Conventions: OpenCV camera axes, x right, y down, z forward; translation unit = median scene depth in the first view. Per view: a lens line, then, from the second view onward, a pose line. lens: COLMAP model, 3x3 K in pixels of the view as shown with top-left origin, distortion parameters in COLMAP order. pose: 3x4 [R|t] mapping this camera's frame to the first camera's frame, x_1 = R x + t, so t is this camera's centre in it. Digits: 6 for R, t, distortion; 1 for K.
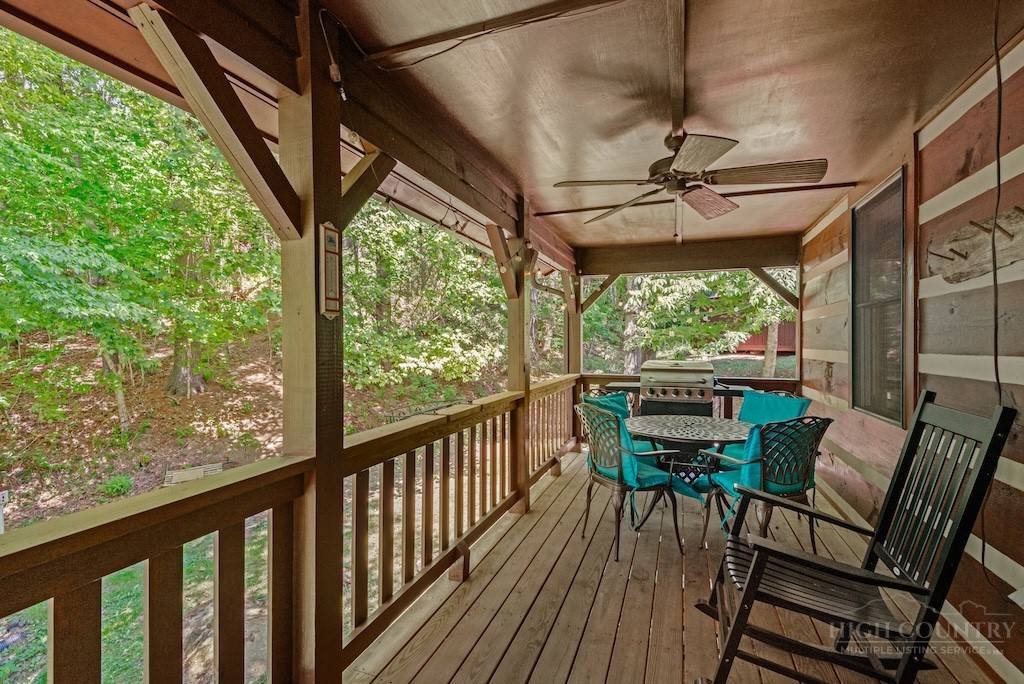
lens RADIAL K [[470.4, 0, 509.1], [0, 470.4, 346.1], [0, 0, 1]] dist [0.014216, -0.007343]
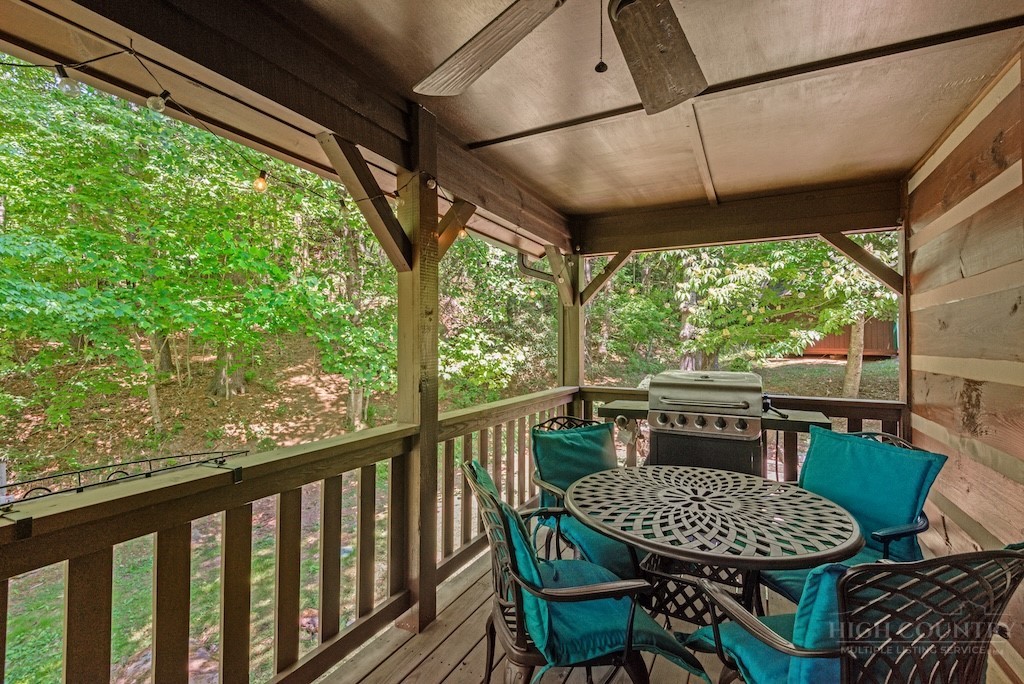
lens RADIAL K [[470.4, 0, 515.8], [0, 470.4, 337.0], [0, 0, 1]] dist [0.014216, -0.007343]
pose [[0.993400, 0.000242, -0.114699, 0.115045], [-0.002903, 0.999730, -0.023040, -0.001401], [0.114663, 0.023221, 0.993133, 0.212778]]
